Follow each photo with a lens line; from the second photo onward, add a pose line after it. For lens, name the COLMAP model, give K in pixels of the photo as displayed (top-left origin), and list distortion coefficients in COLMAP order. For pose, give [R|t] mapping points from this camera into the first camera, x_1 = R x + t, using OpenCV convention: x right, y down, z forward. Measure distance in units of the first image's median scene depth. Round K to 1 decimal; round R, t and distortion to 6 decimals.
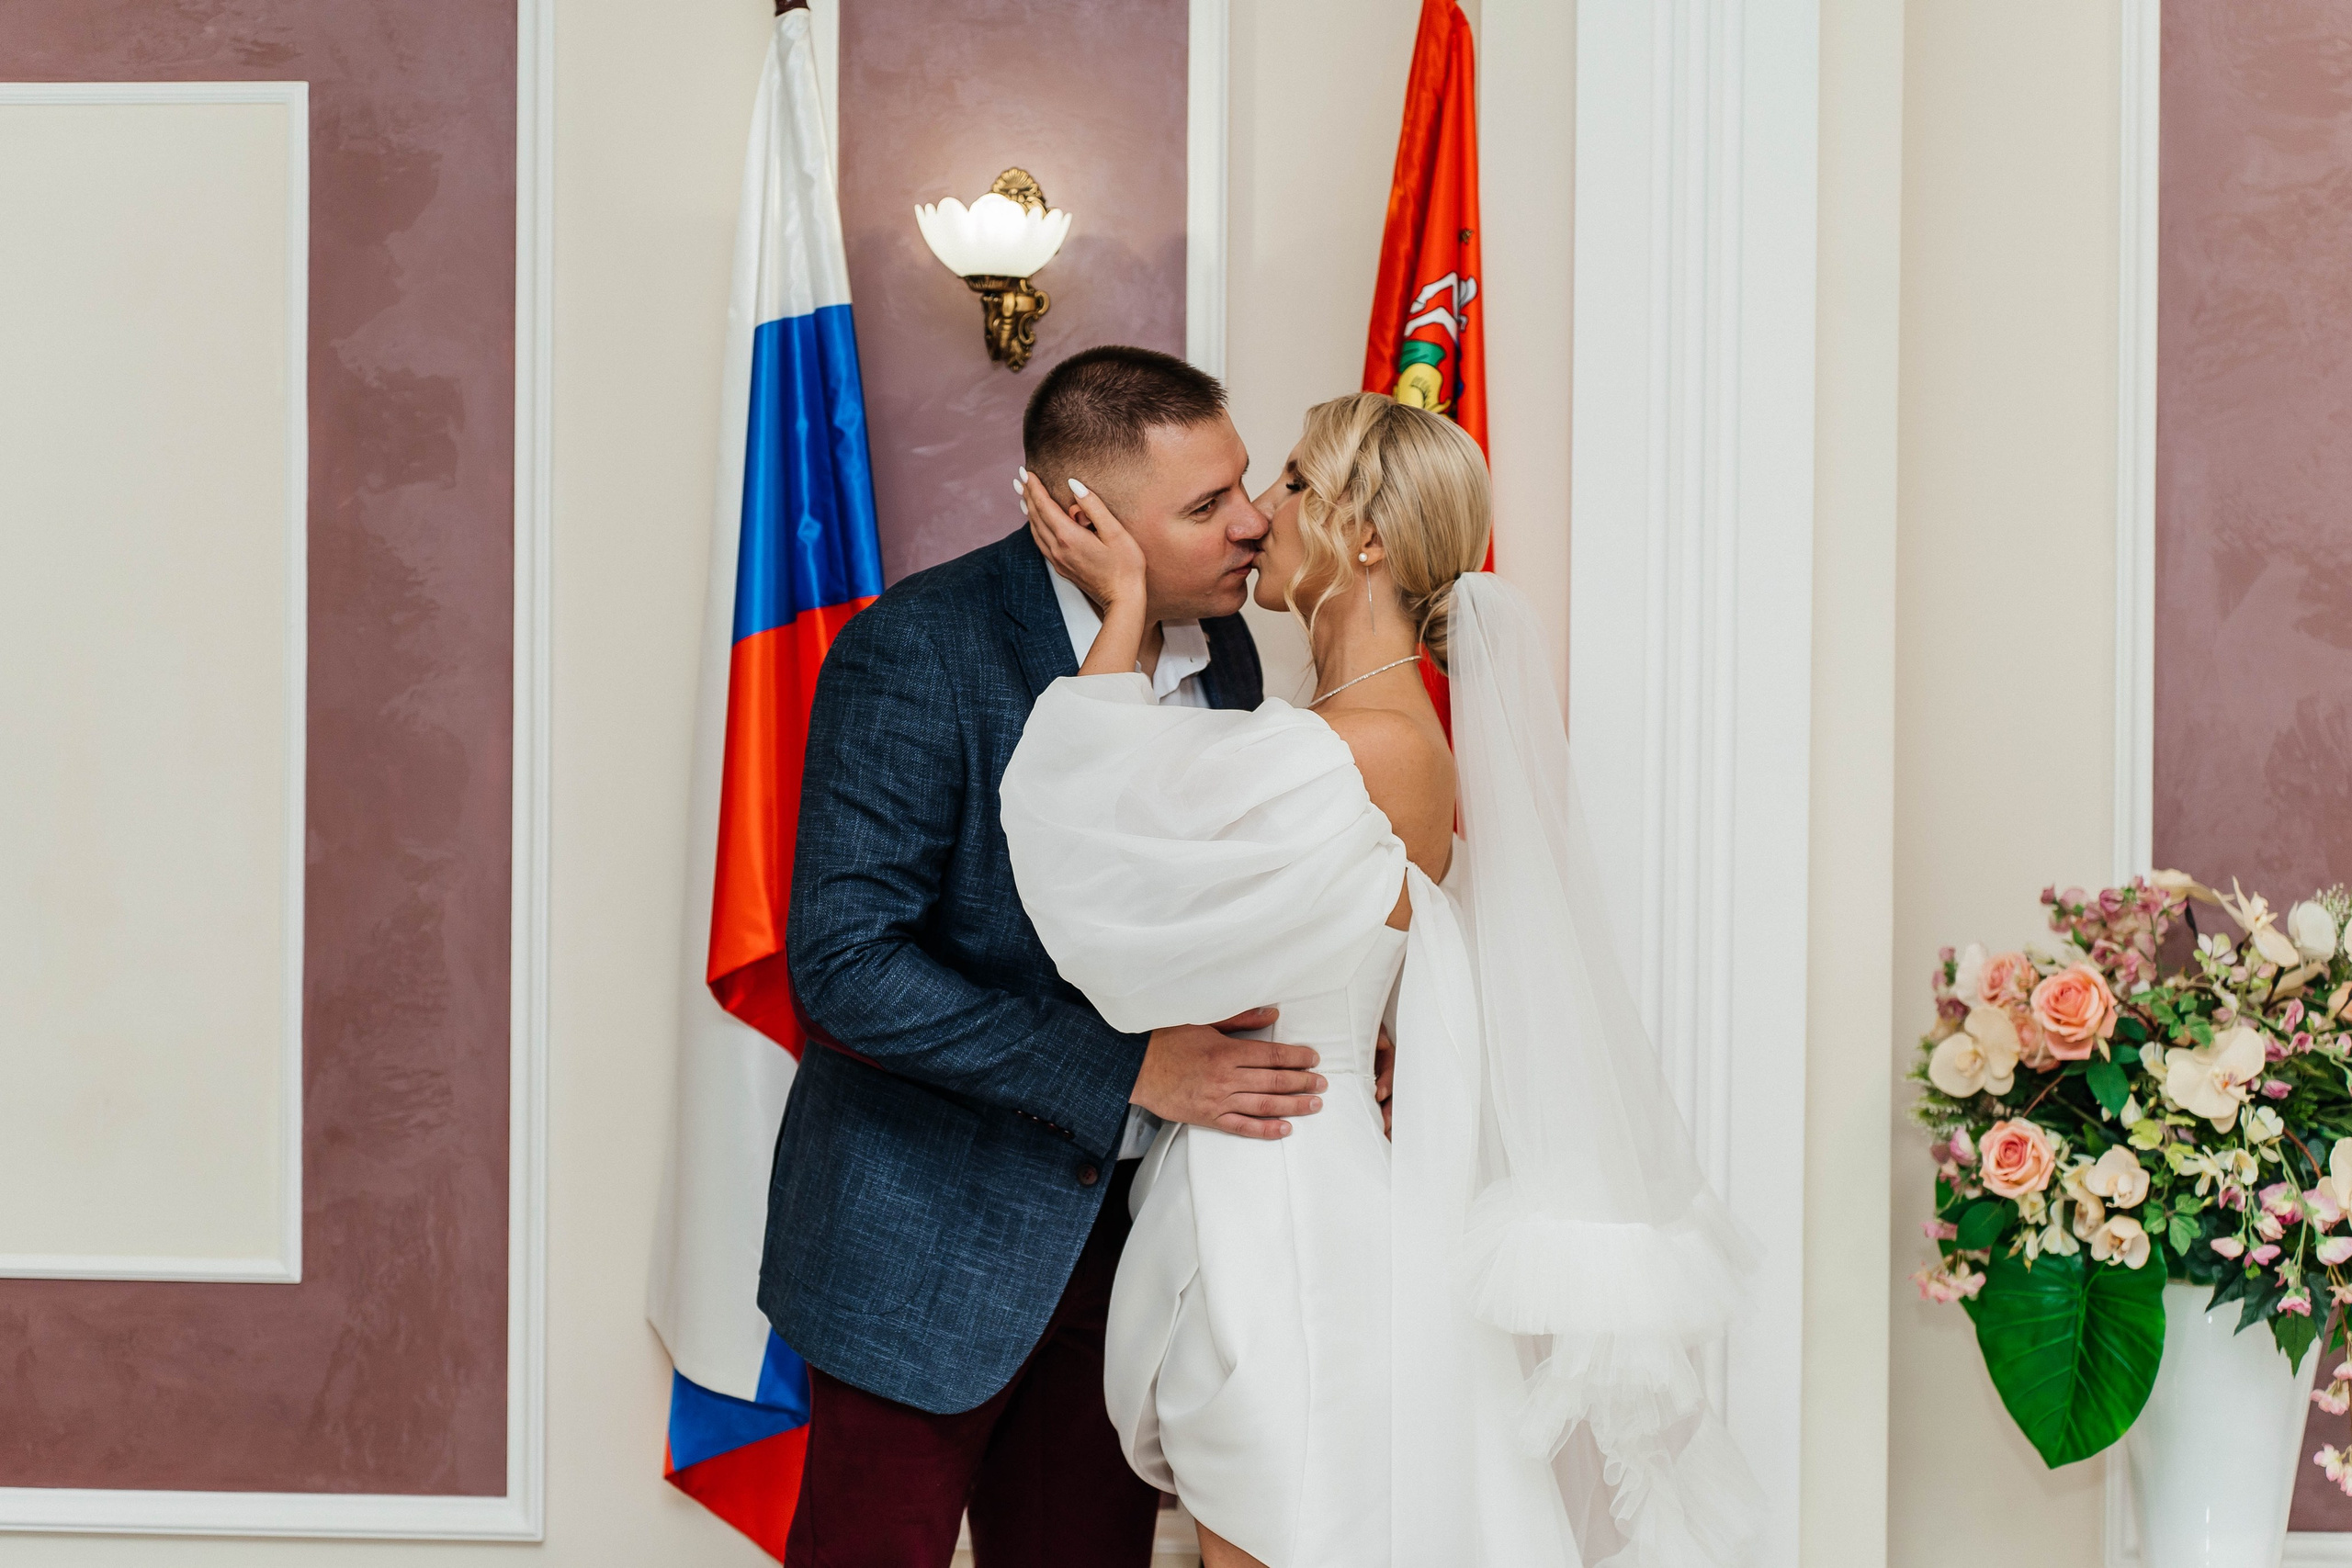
lens RADIAL K [[3477.4, 0, 1195.1], [0, 3477.4, 779.8], [0, 0, 1]] dist [-0.002234, 0.000000]
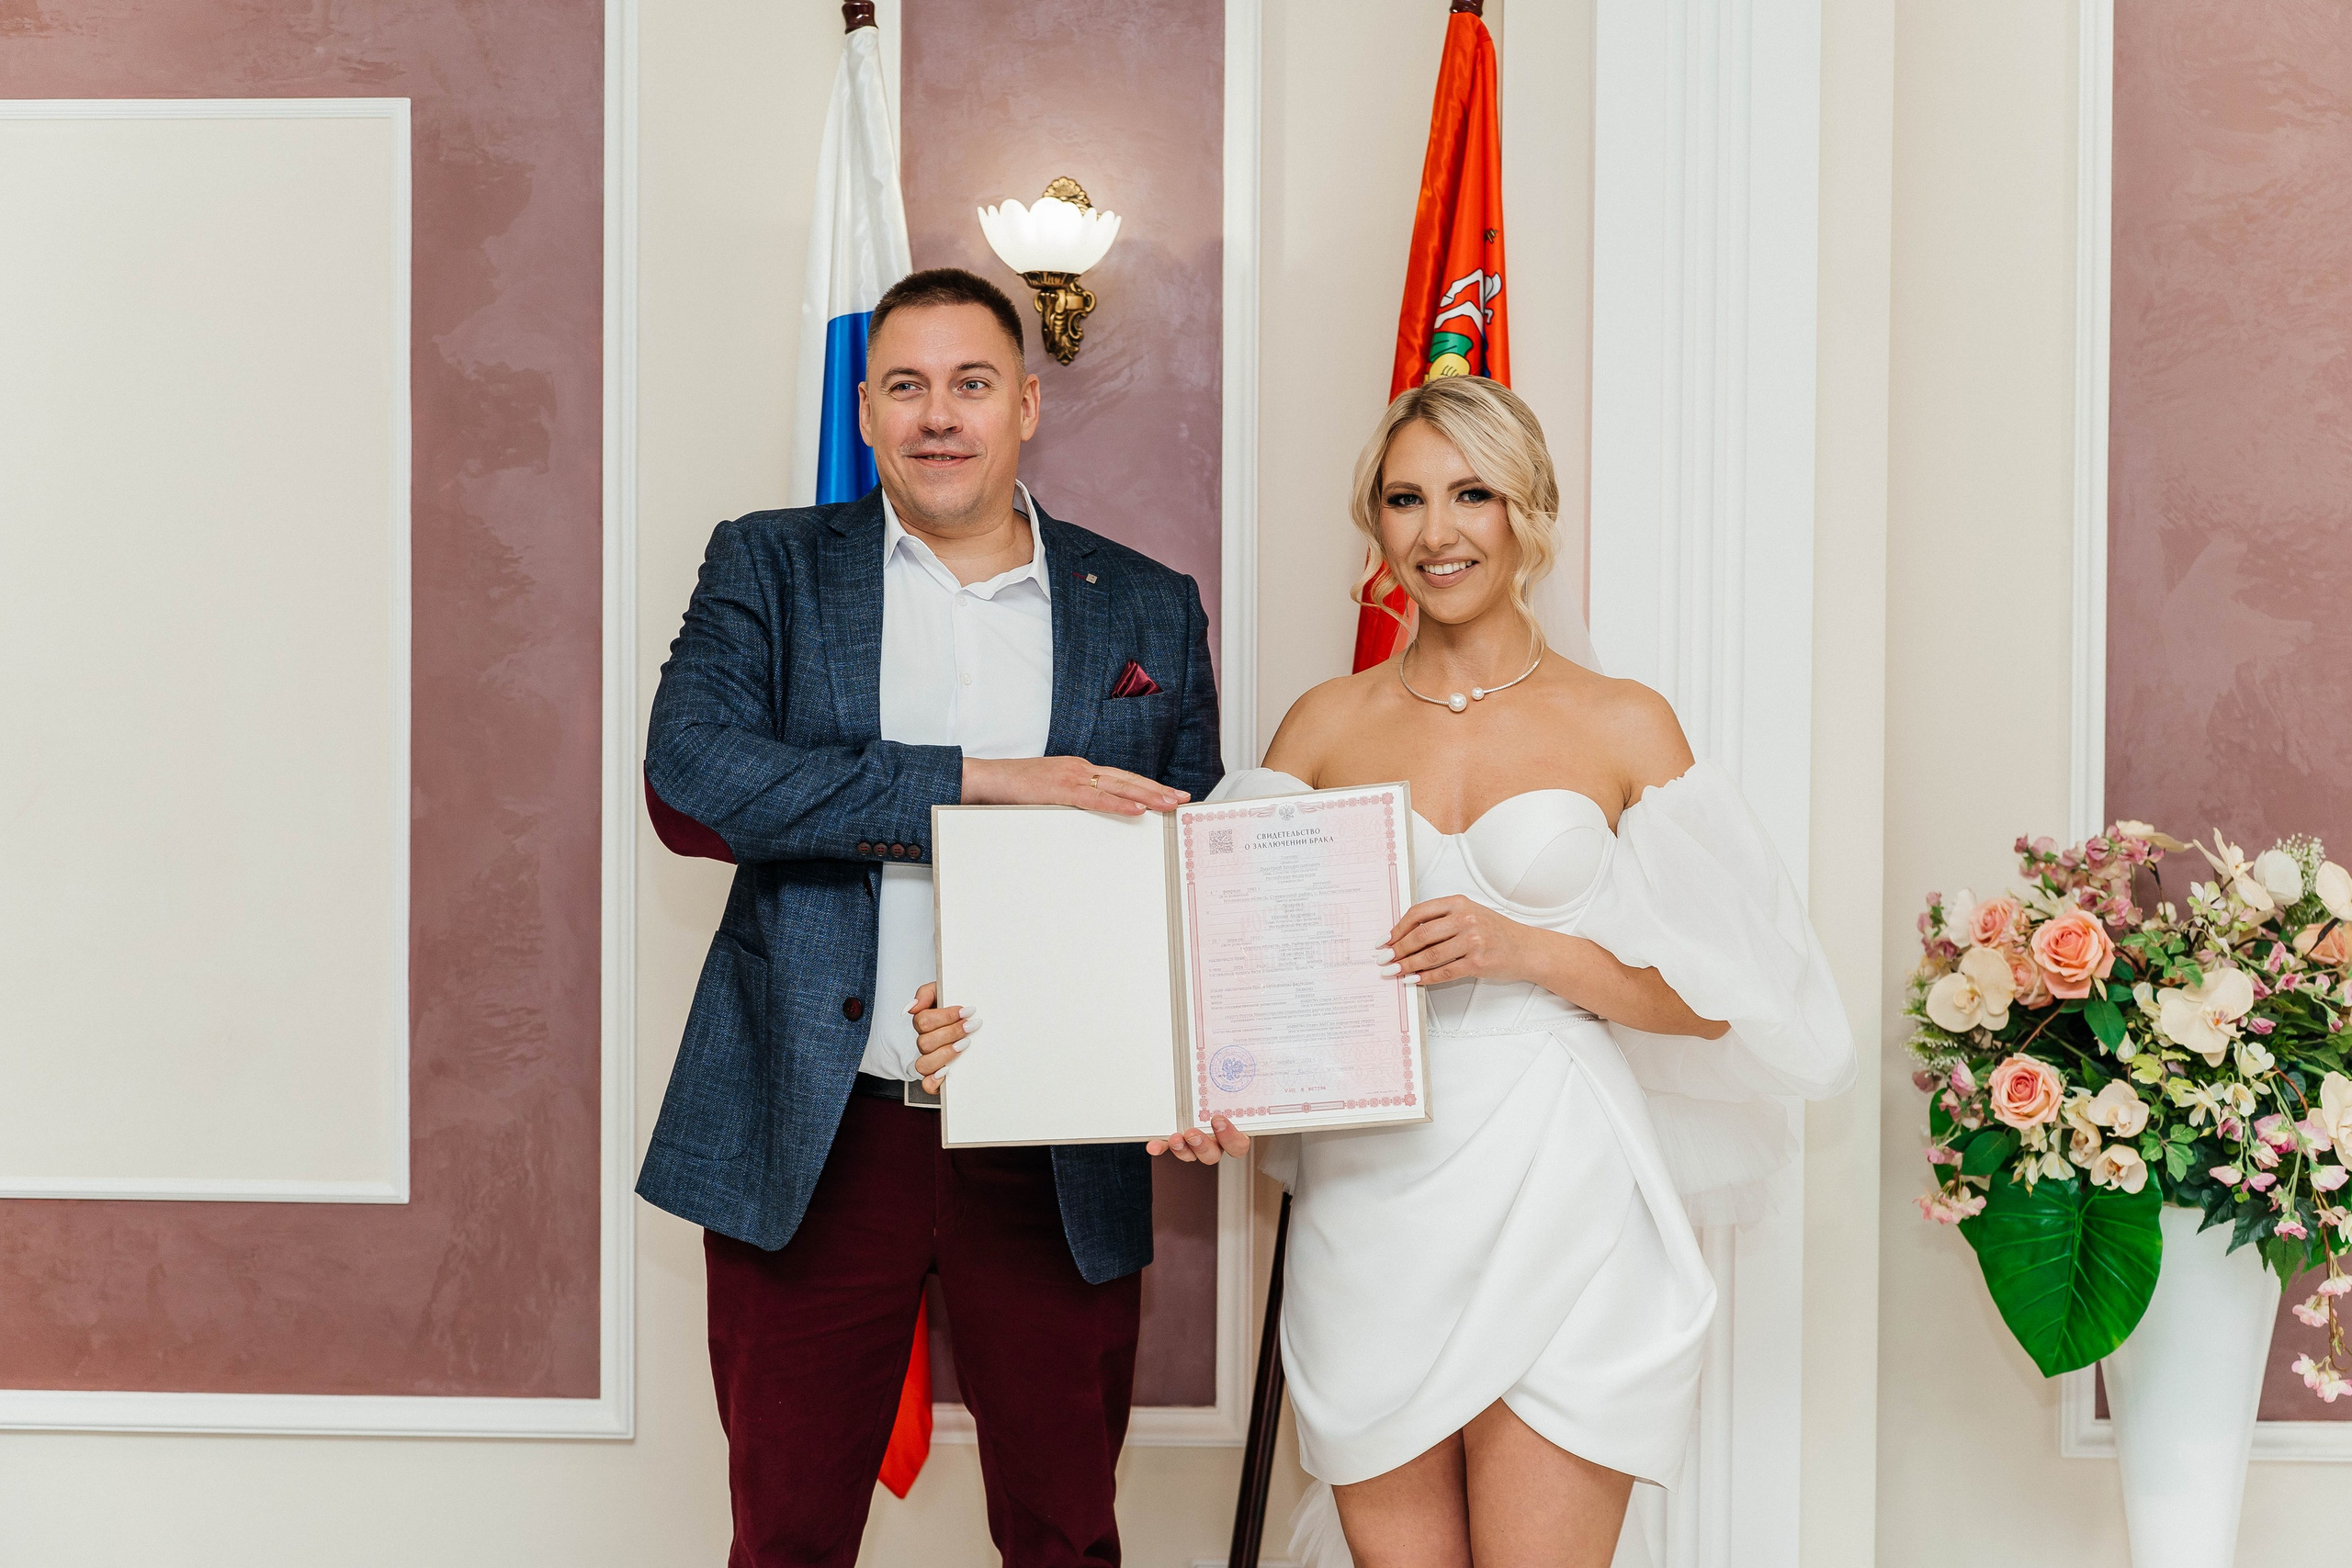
lens RADIAL K [[2750.3, 0, 1151.8], [0, 2750.3, 770.7], [0, 0, 1]] dist [-0.013216, 0.000000]
pose [[0.999806, -0.002419, 0.019555, -0.041611], [0.002204, 0.999937, 0.011038, 0.000140], [-0.019581, -0.010993, 0.999748, 0.138333]]
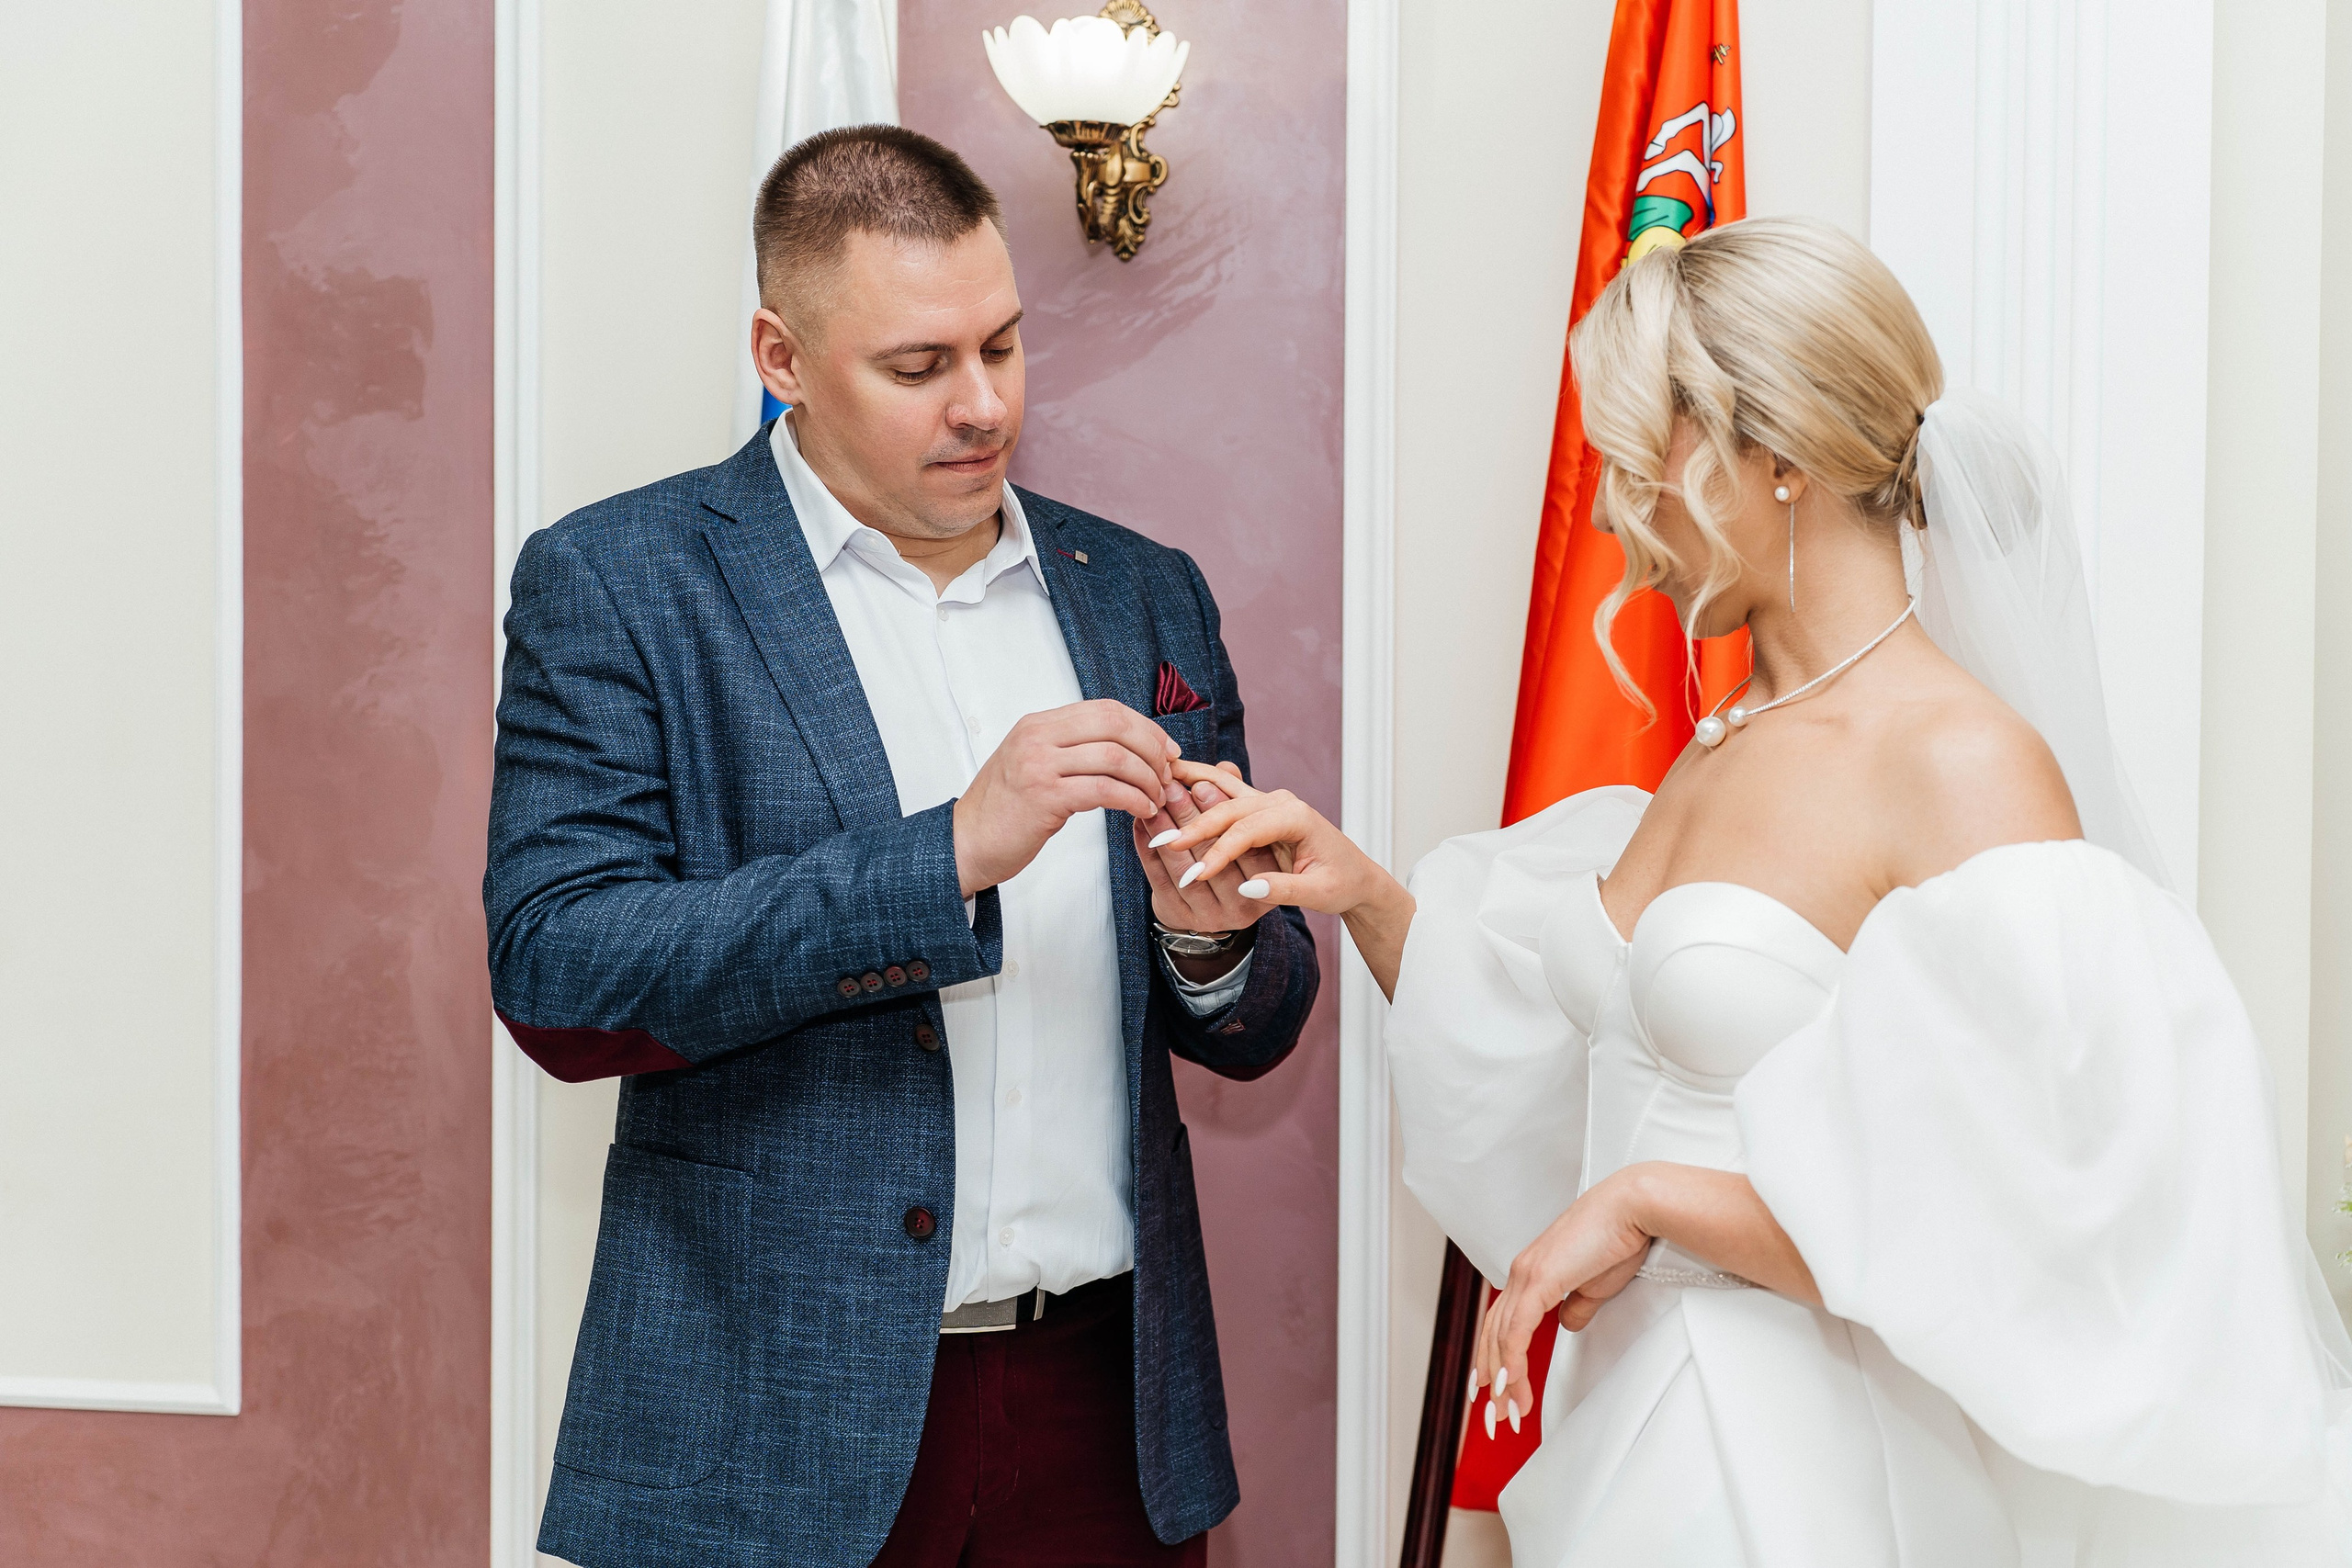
lens RADIAL K [[2981.7, 0, 1183.3], [0, 2981.7, 787.9], [0, 0, 1]] dist [-0.000205, 0.000000]
pose [[0.997056, 0.000638, -0.076672, 0.012289], [0.000429, 0.999903, 0.013904, -0.009207], [0.076673, -0.013896, 0.996959, 0.337838]]
